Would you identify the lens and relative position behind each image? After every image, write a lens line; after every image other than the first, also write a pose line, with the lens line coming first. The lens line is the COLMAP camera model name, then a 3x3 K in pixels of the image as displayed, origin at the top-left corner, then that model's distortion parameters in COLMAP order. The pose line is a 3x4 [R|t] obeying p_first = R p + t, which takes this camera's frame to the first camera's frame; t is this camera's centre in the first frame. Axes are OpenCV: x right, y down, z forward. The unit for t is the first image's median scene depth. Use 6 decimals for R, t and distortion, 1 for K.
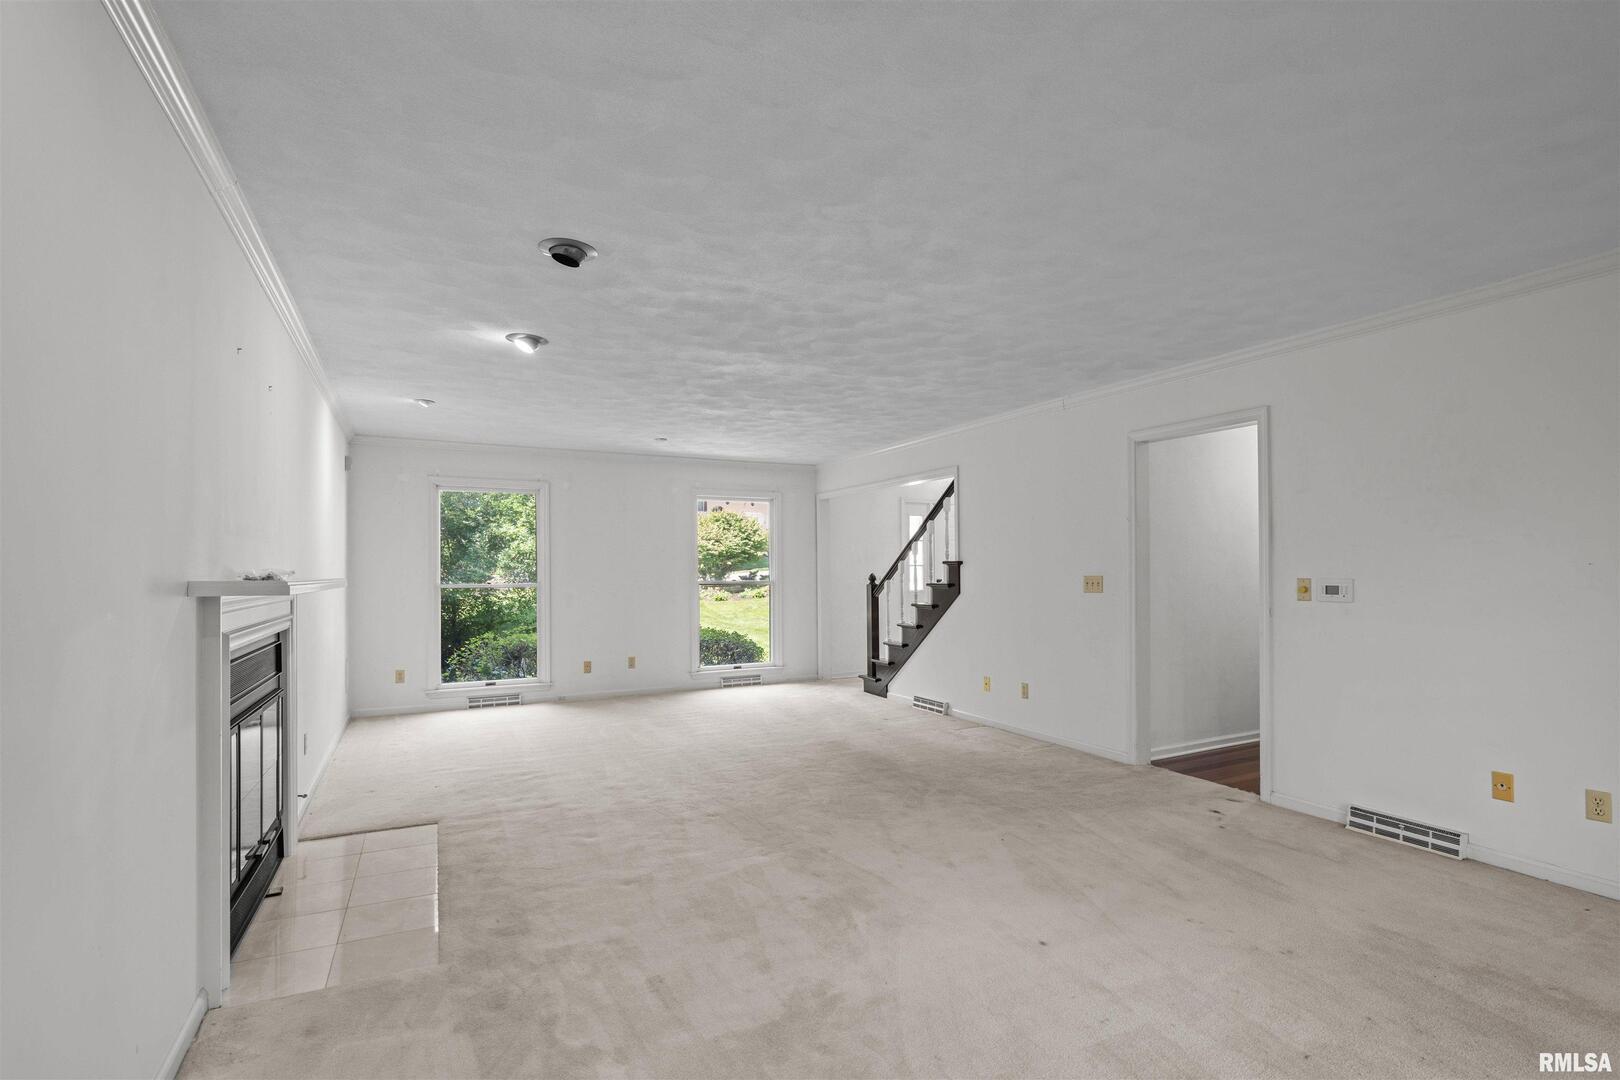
lens RADIAL K [[767.1, 0, 817.0], [0, 767.1, 536.2], [0, 0, 1]] dist [0.011194, -0.000987]
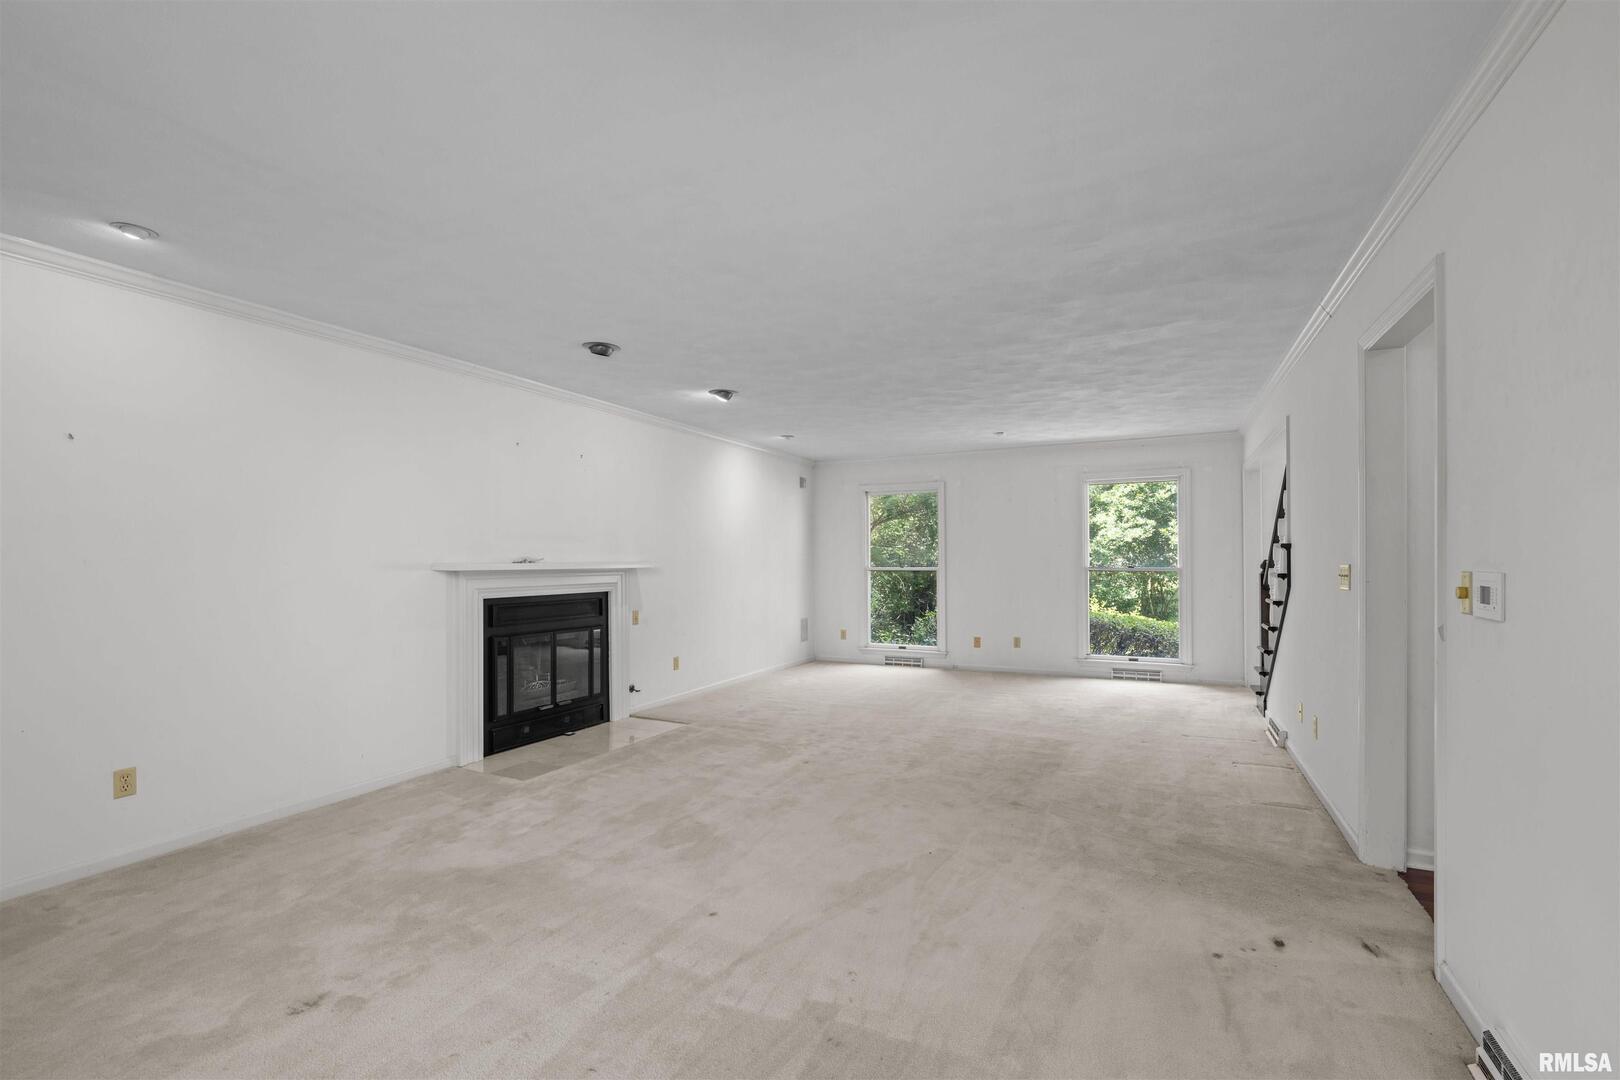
lens RADIAL K [[745.9, 0, 890.4], [0, 745.9, 568.4], [0, 0, 1]] dist [0.004434, 0.001466]
pose [[0.595630, 0.011662, -0.803175, 0.517902], [0.040293, 0.998202, 0.044375, 0.006845], [0.802248, -0.058794, 0.594089, 0.250716]]
